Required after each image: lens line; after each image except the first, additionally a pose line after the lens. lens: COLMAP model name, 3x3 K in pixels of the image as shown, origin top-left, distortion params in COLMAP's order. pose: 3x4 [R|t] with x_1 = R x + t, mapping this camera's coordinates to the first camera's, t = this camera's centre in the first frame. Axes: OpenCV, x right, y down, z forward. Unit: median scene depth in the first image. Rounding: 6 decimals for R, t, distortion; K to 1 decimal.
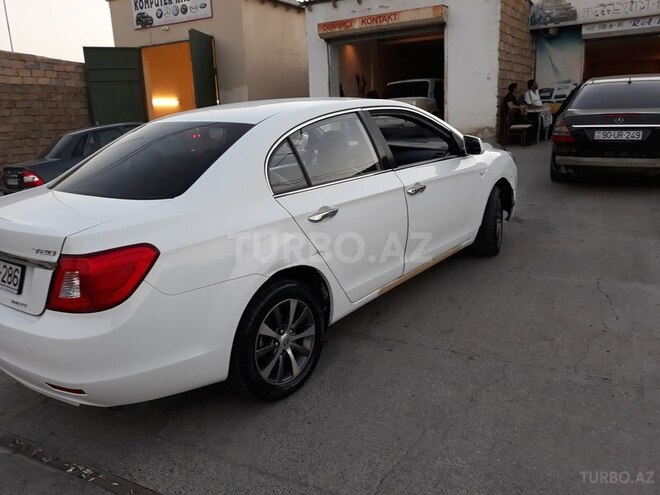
lens RADIAL K [[522.5, 0, 329.8], [0, 522.5, 246.5], [0, 0, 1]] dist [-0.046662, 0.036192]
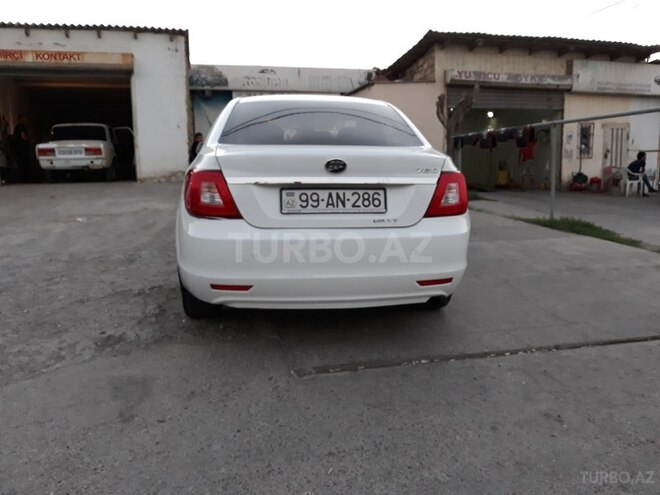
lens RADIAL K [[522.5, 0, 331.3], [0, 522.5, 247.9], [0, 0, 1]] dist [-0.046662, 0.036192]
pose [[0.727924, -0.064800, 0.682589, -0.198785], [0.141881, 0.988213, -0.057490, 0.029397], [-0.670818, 0.138695, 0.728538, 0.029611]]
